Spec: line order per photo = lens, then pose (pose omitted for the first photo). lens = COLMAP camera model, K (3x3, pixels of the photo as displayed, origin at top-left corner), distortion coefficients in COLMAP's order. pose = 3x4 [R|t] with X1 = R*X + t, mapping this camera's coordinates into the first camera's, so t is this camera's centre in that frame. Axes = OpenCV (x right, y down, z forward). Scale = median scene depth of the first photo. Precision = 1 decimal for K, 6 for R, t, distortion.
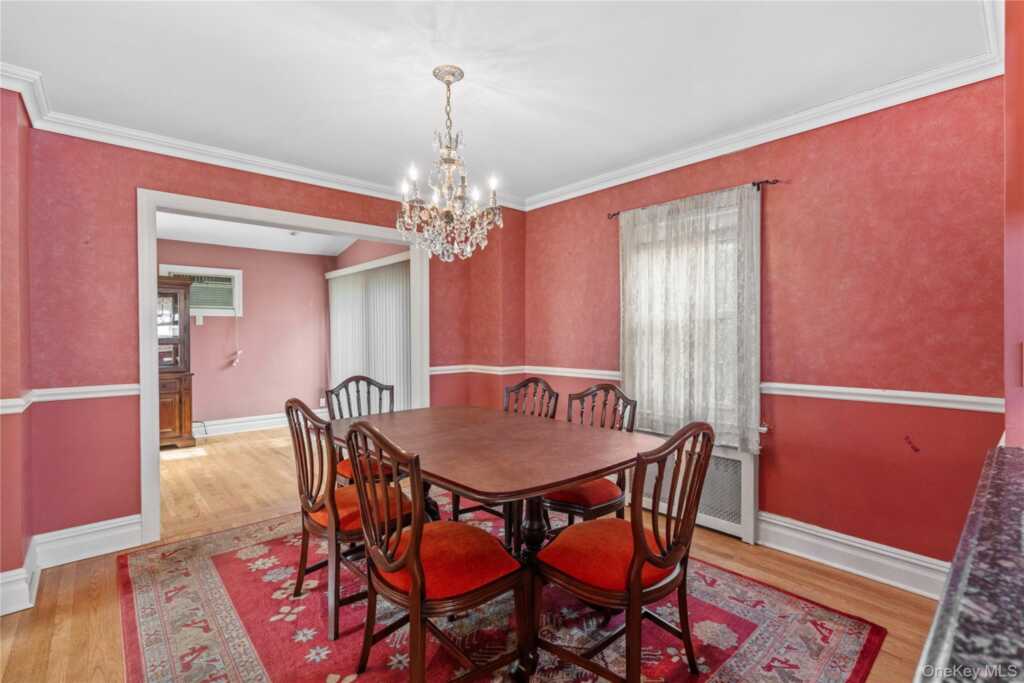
lens RADIAL K [[465.8, 0, 508.4], [0, 465.8, 338.7], [0, 0, 1]] dist [-0.014423, 0.004209]
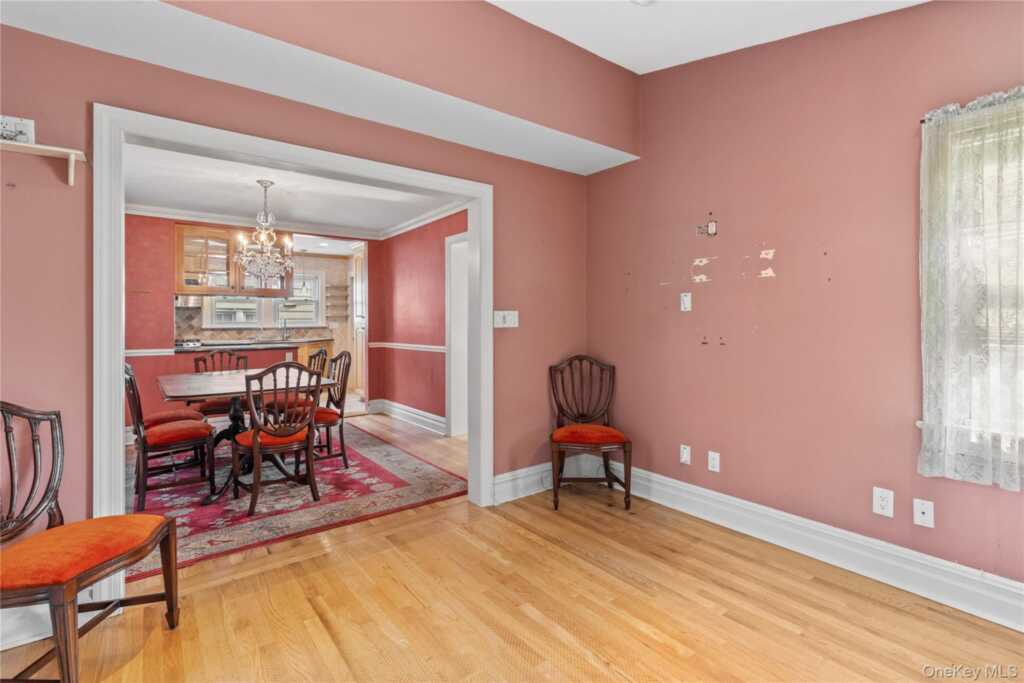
lens RADIAL K [[465.8, 0, 509.5], [0, 465.8, 333.6], [0, 0, 1]] dist [-0.014423, 0.004209]
pose [[-0.997712, 0.004846, 0.067437, -0.865307], [0.006765, 0.999578, 0.028259, -0.001591], [-0.067272, 0.028651, -0.997323, 1.958697]]
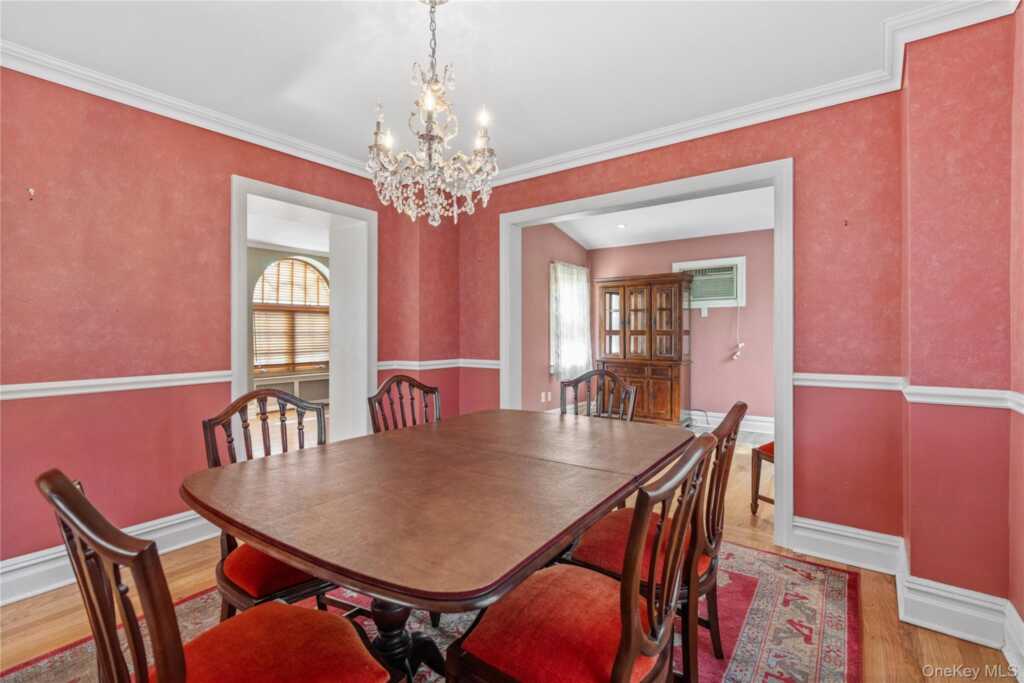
lens RADIAL K [[465.8, 0, 507.0], [0, 465.8, 335.0], [0, 0, 1]] dist [-0.014423, 0.004209]
pose [[0.206667, 0.006744, -0.978388, 0.466906], [-0.004518, 0.999972, 0.005938, 0.012767], [0.978401, 0.003194, 0.206692, 0.673079]]
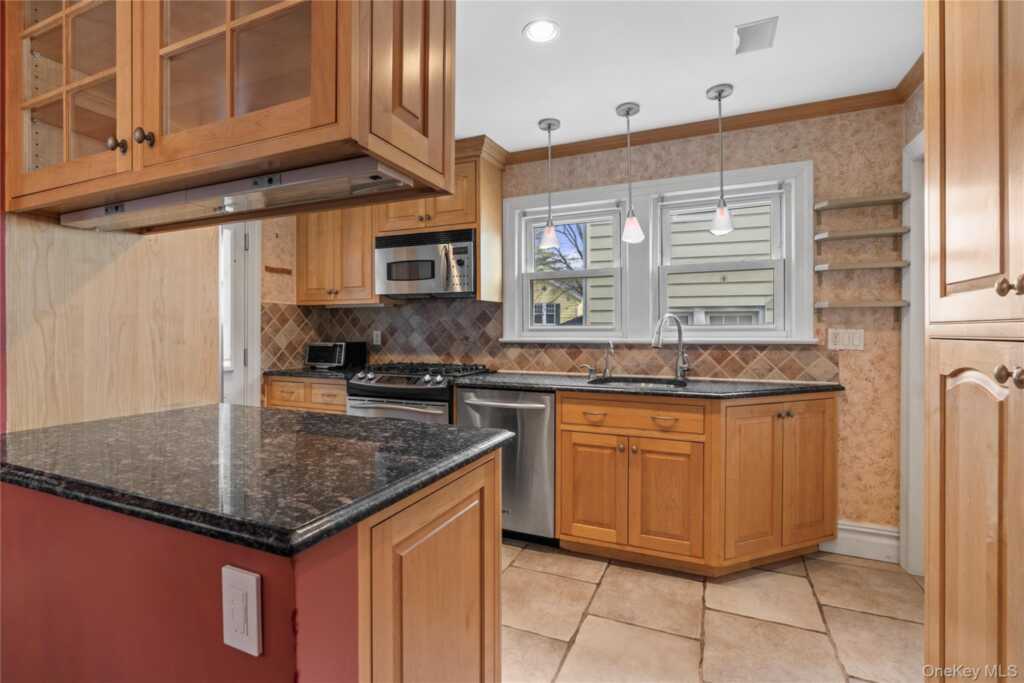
lens RADIAL K [[465.8, 0, 506.7], [0, 465.8, 334.5], [0, 0, 1]] dist [-0.014423, 0.004209]
pose [[-0.425689, -0.004848, 0.904856, -0.126601], [0.006047, 0.999948, 0.008202, 0.002232], [-0.904849, 0.008963, -0.425638, 0.166547]]
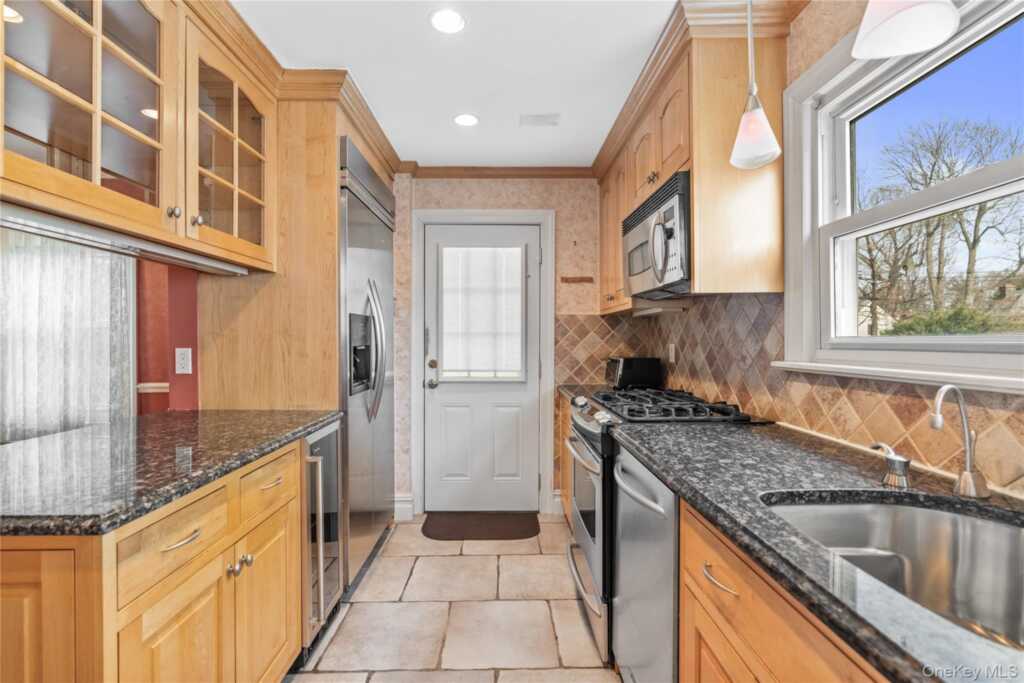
lens RADIAL K [[465.8, 0, 516.0], [0, 465.8, 341.1], [0, 0, 1]] dist [-0.014423, 0.004209]
pose [[0.642336, -0.001107, 0.766422, 0.221053], [0.004134, 0.999989, -0.002020, -0.004676], [-0.766412, 0.004466, 0.642334, -0.393830]]
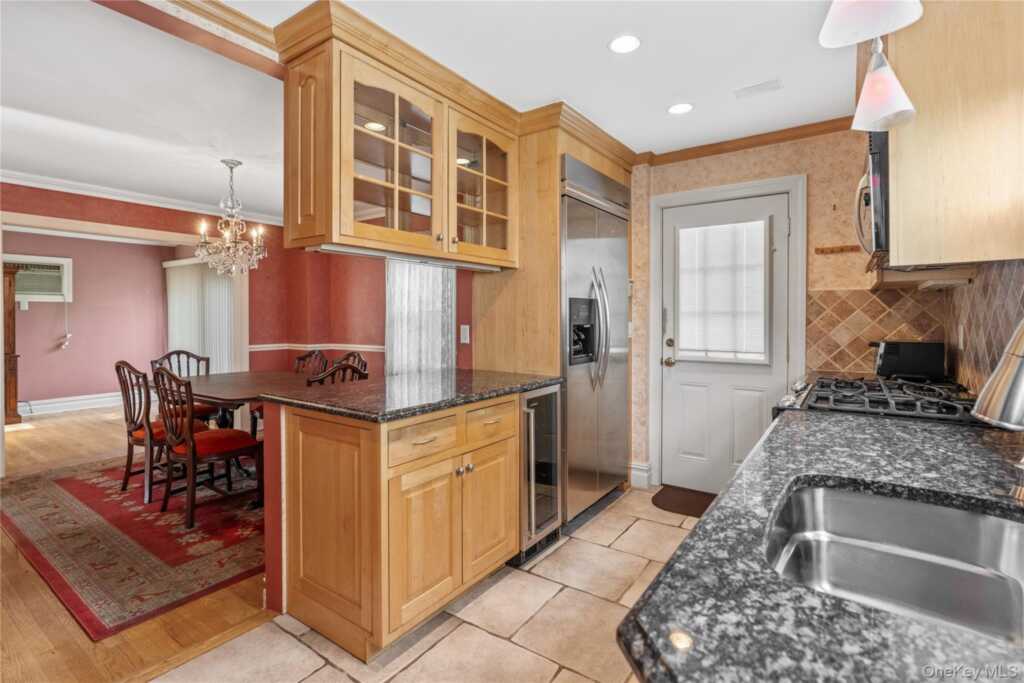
lens RADIAL K [[465.8, 0, 507.3], [0, 465.8, 320.1], [0, 0, 1]] dist [-0.014423, 0.004209]
pose [[0.969910, 0.000571, 0.243461, 0.275790], [0.000101, 0.999996, -0.002749, -0.005641], [-0.243462, 0.002691, 0.969907, -0.544182]]
